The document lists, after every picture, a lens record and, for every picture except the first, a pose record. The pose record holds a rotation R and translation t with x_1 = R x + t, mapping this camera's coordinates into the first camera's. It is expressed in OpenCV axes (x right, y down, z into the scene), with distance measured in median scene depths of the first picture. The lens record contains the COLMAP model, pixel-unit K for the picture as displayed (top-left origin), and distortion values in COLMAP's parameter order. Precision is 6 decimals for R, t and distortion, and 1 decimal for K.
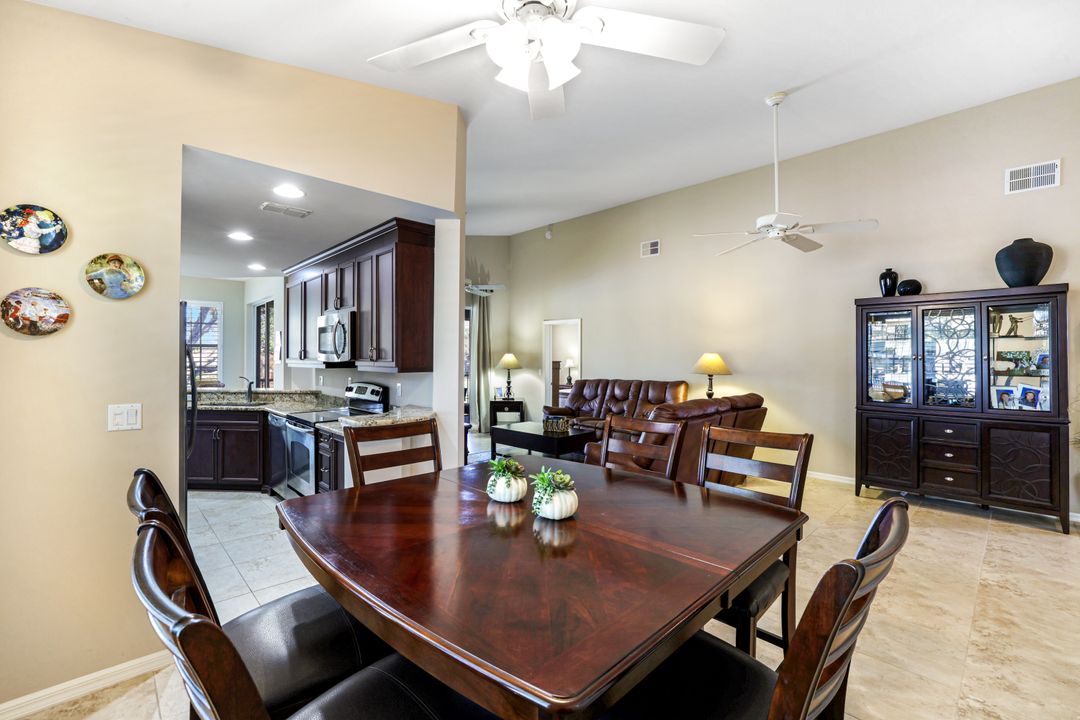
lens RADIAL K [[462.9, 0, 540.5], [0, 462.9, 357.6], [0, 0, 1]] dist [-0.000232, 0.000281]
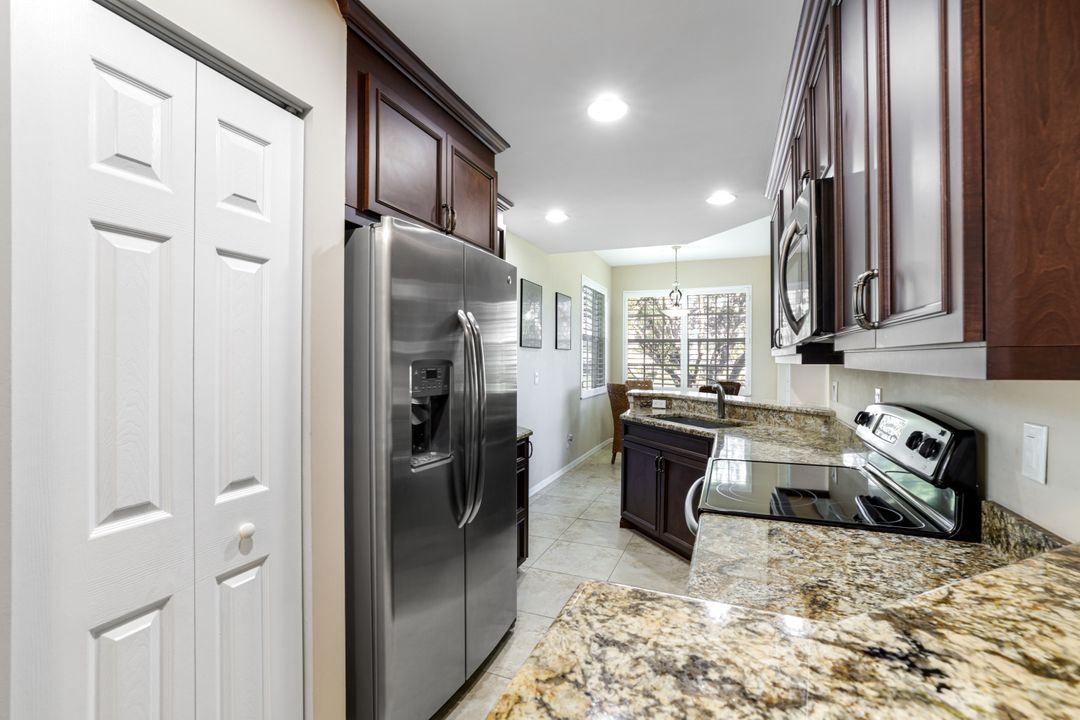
lens RADIAL K [[462.9, 0, 539.7], [0, 462.9, 361.1], [0, 0, 1]] dist [-0.000232, 0.000281]
pose [[0.407402, -0.004748, -0.913237, -0.186687], [0.003644, 0.999987, -0.003573, 0.022434], [0.913242, -0.001872, 0.407414, 0.656910]]
